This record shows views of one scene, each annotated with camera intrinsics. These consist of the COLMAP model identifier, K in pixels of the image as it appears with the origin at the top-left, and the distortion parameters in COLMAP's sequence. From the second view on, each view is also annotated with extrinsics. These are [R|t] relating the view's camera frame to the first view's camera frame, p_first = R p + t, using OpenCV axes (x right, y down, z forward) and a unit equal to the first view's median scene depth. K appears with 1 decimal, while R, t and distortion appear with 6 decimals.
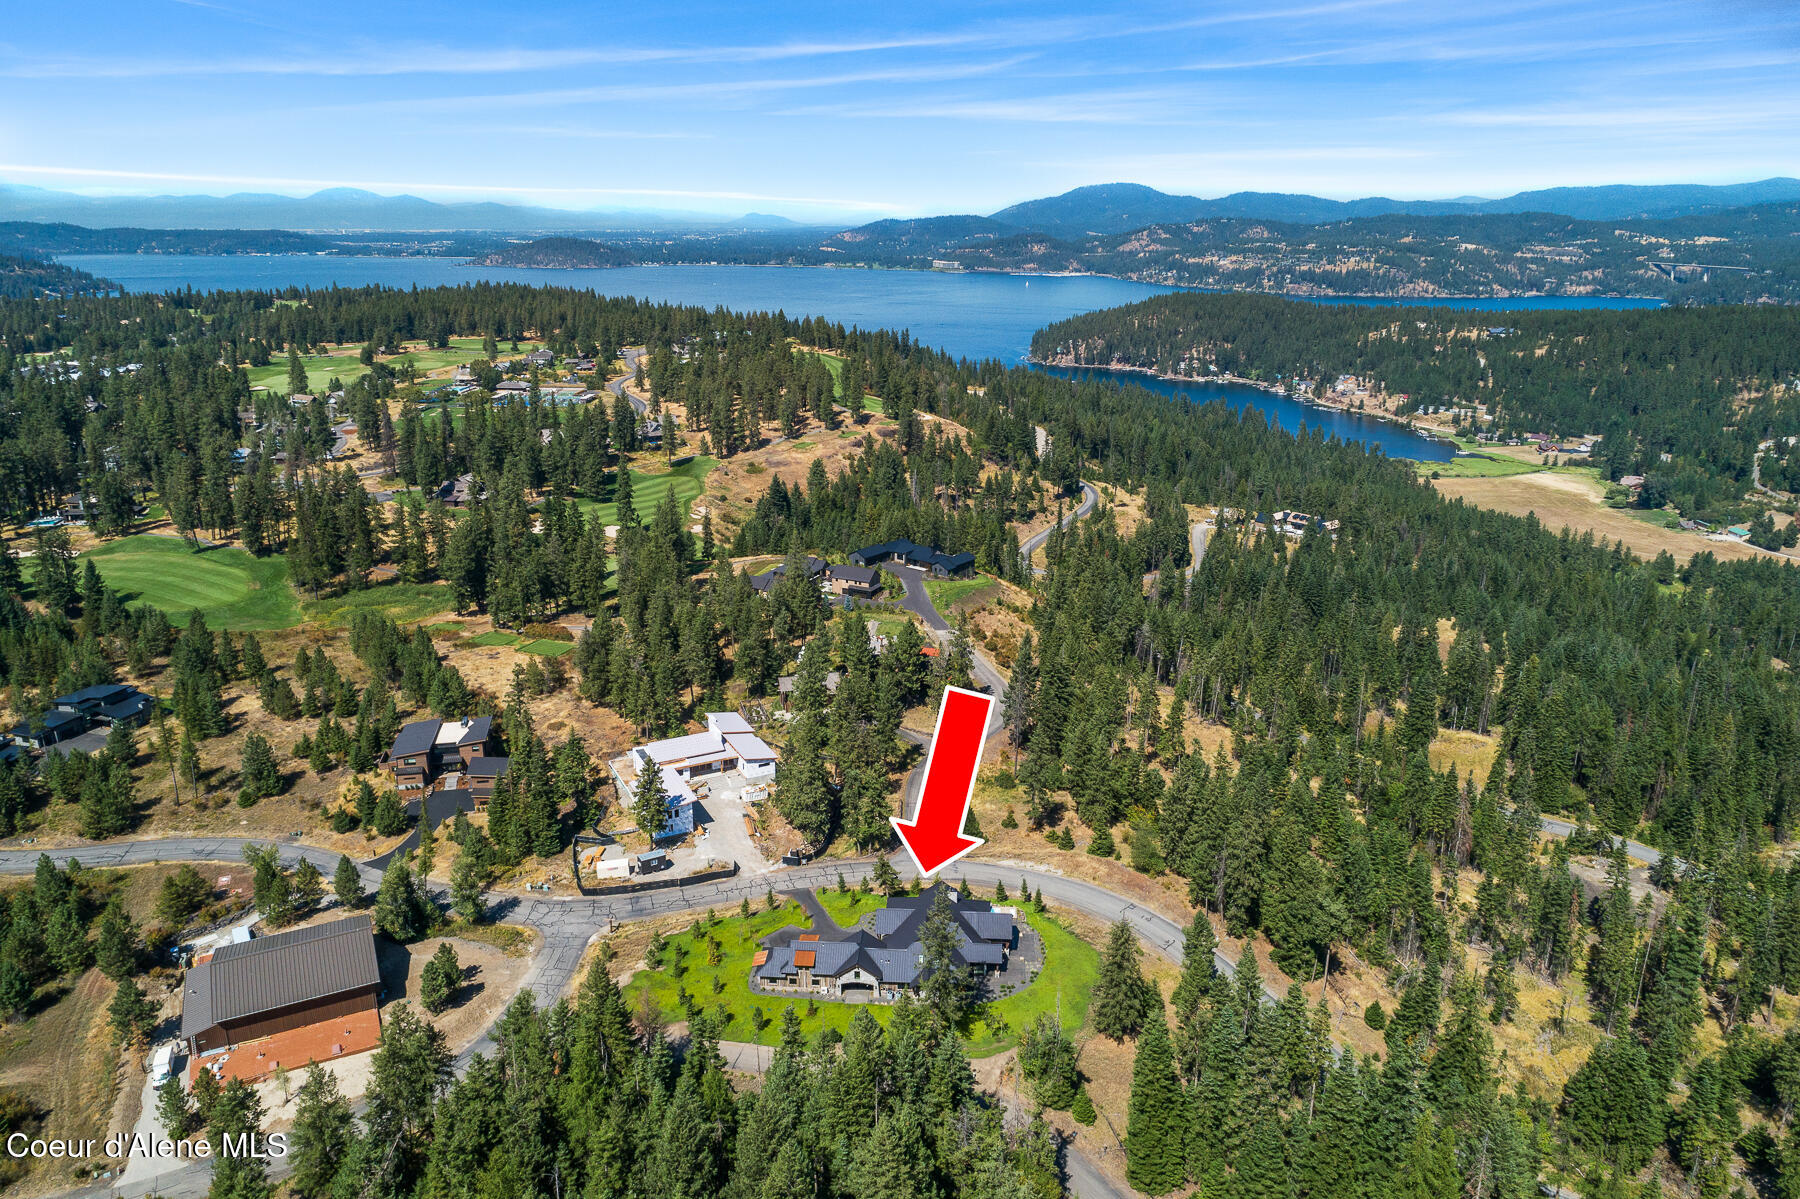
lens RADIAL K [[1238.4, 0, 900.0], [0, 1238.4, 599.5], [0, 0, 1]] dist [-0.005230, 0.008428]
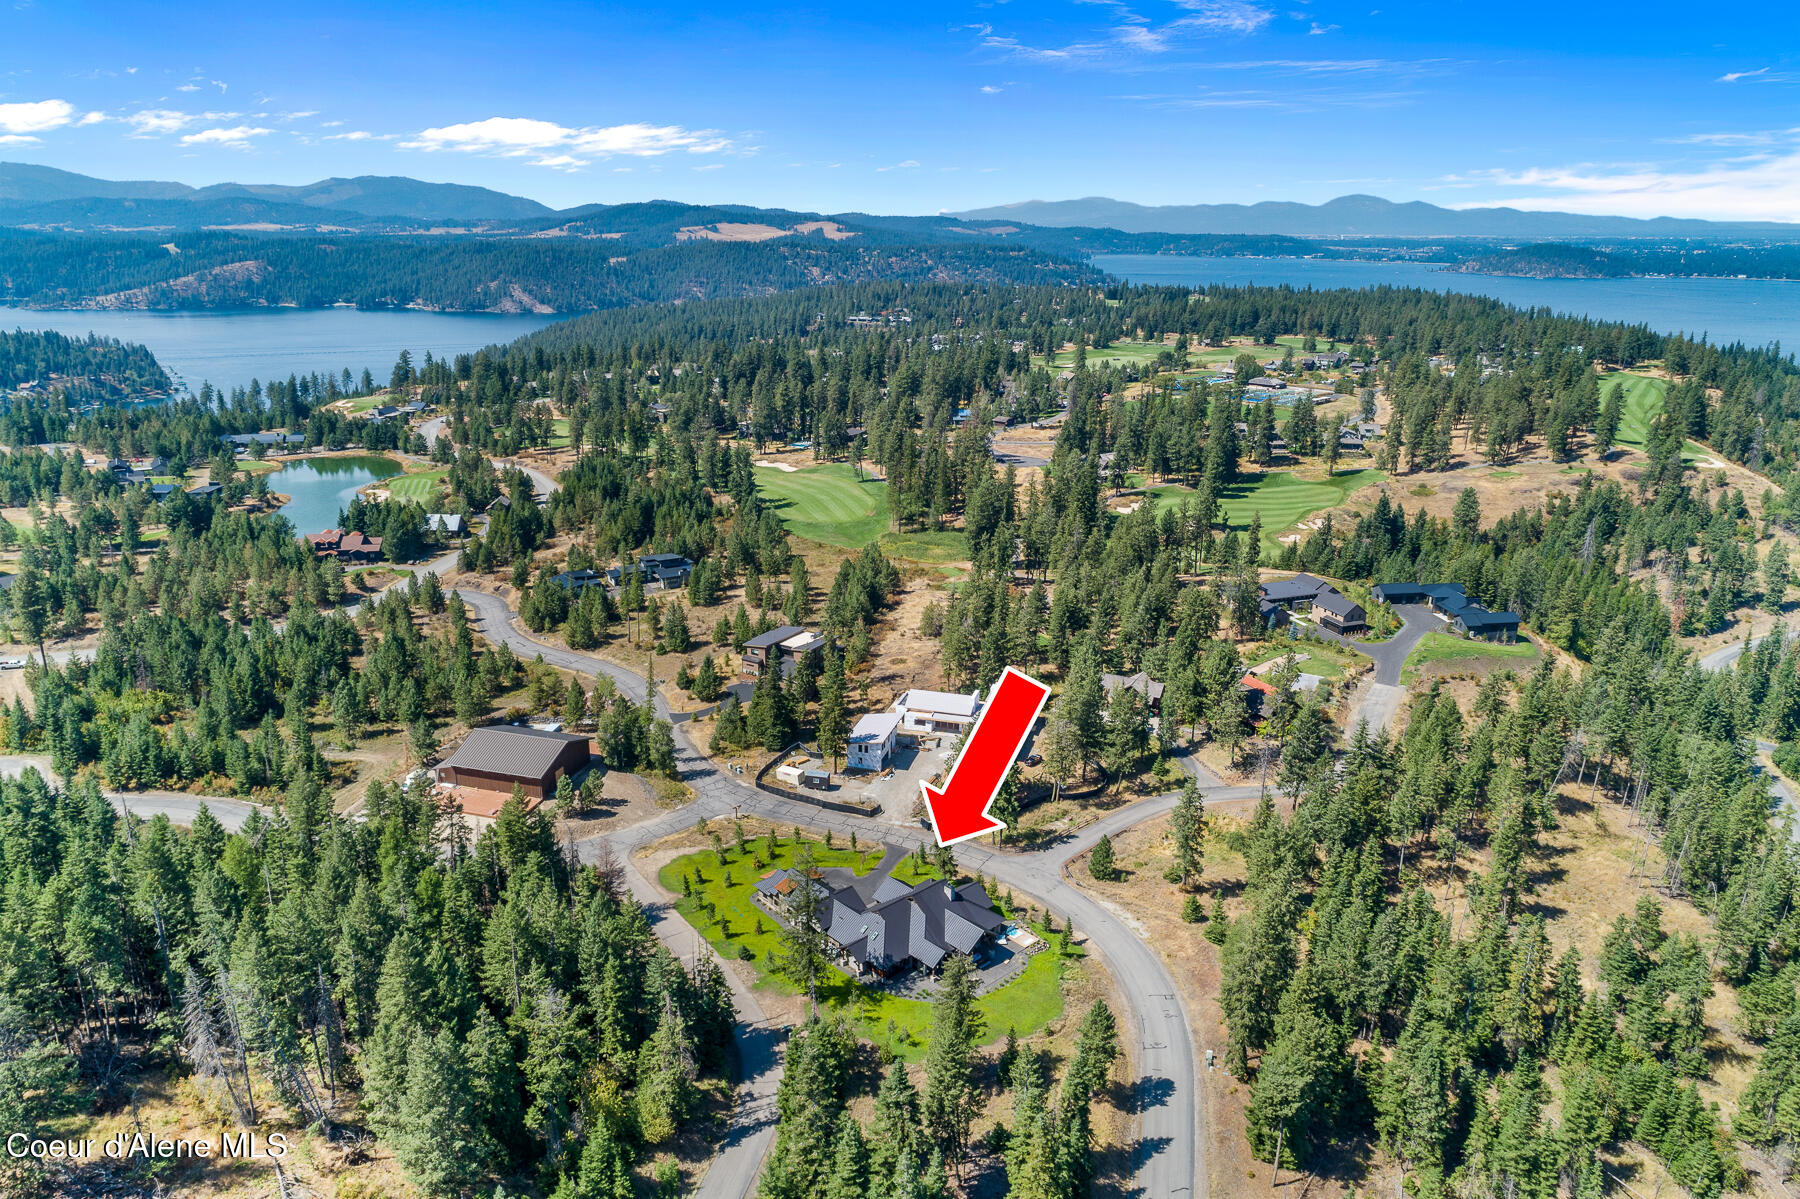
lens RADIAL K [[1238.4, 0, 900.0], [0, 1238.4, 599.5], [0, 0, 1]] dist [-0.005230, 0.008428]
pose [[0.707797, 0.203577, -0.676447, 0.077816], [-0.207777, 0.975213, 0.076085, -0.006064], [0.675169, 0.086698, 0.732551, 0.031556]]
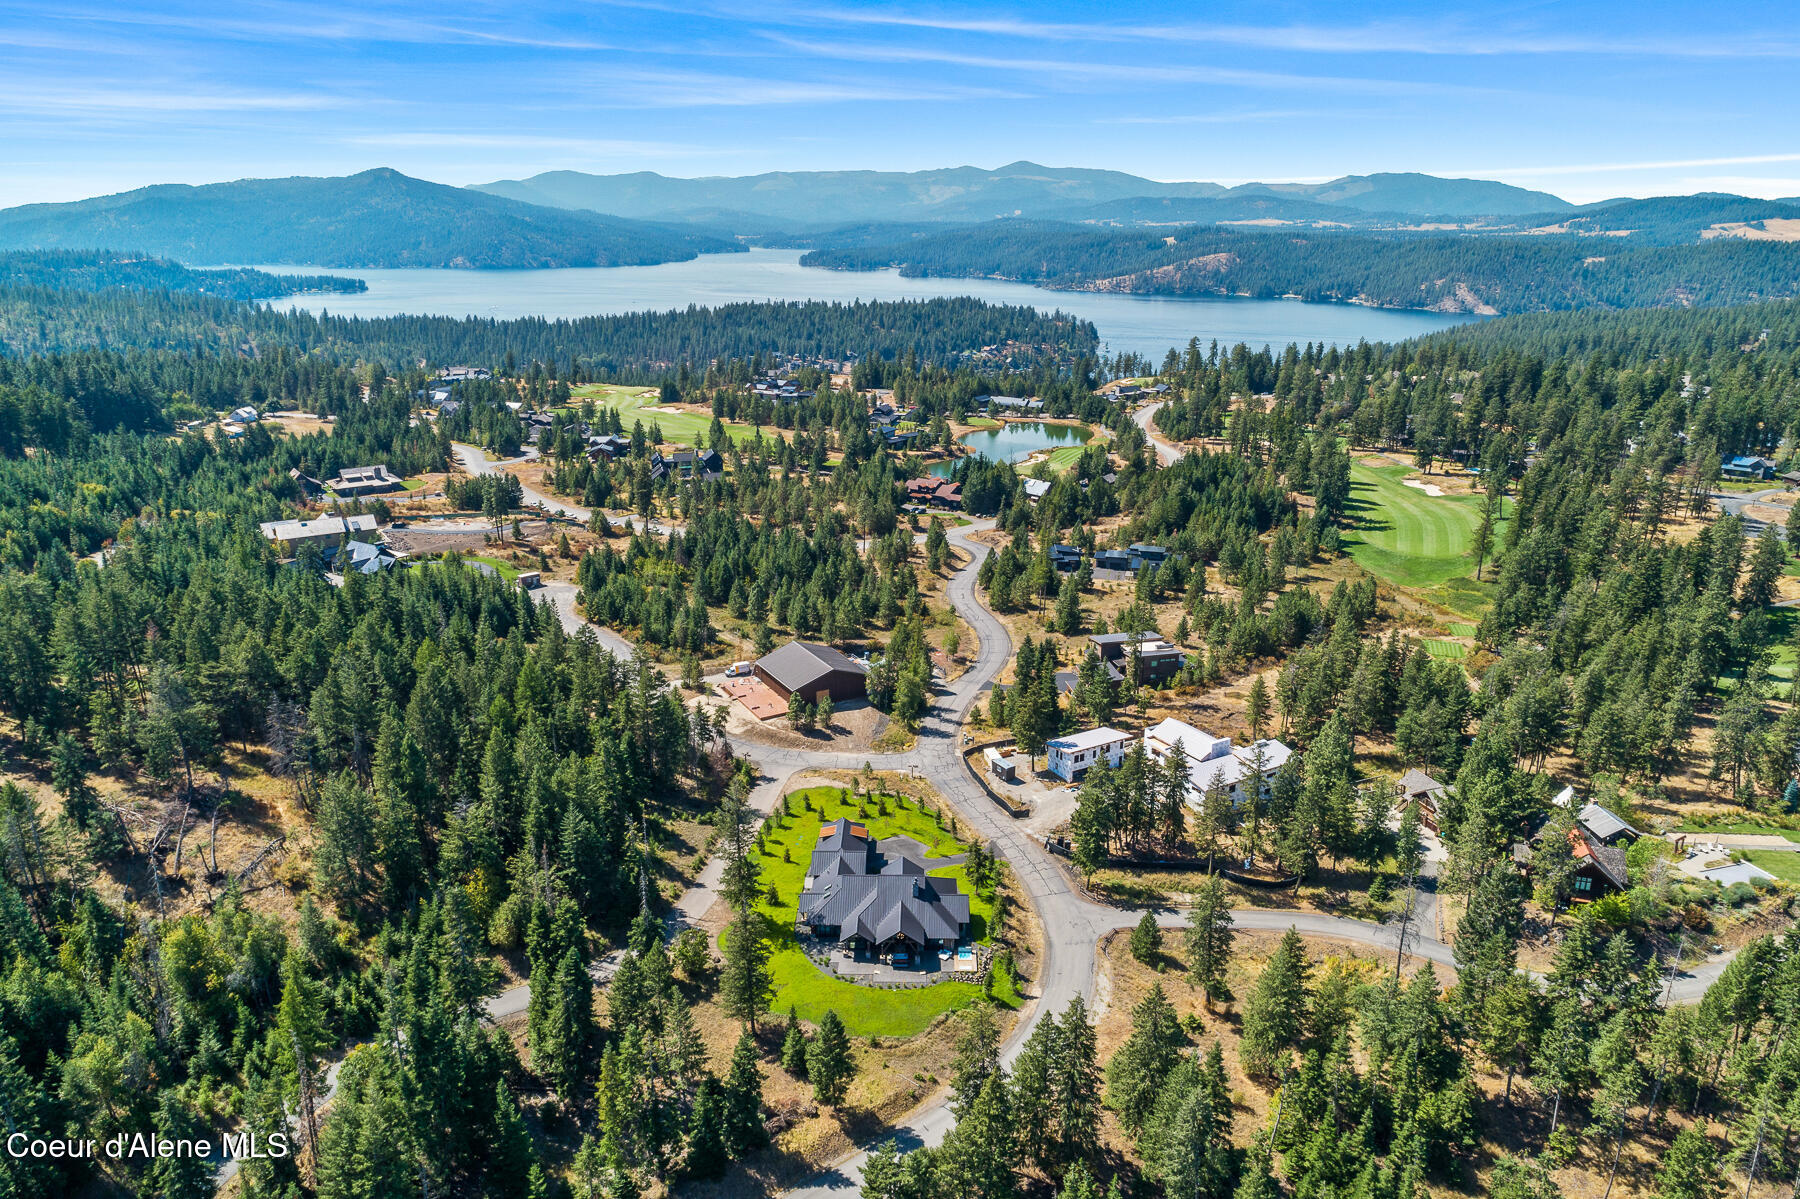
lens RADIAL K [[1238.4, 0, 900.0], [0, 1238.4, 599.5], [0, 0, 1]] dist [-0.005230, 0.008428]
pose [[0.019518, 0.291562, -0.956353, 0.109324], [-0.297003, 0.915047, 0.272907, -0.026944], [0.954677, 0.278713, 0.104455, 0.104768]]
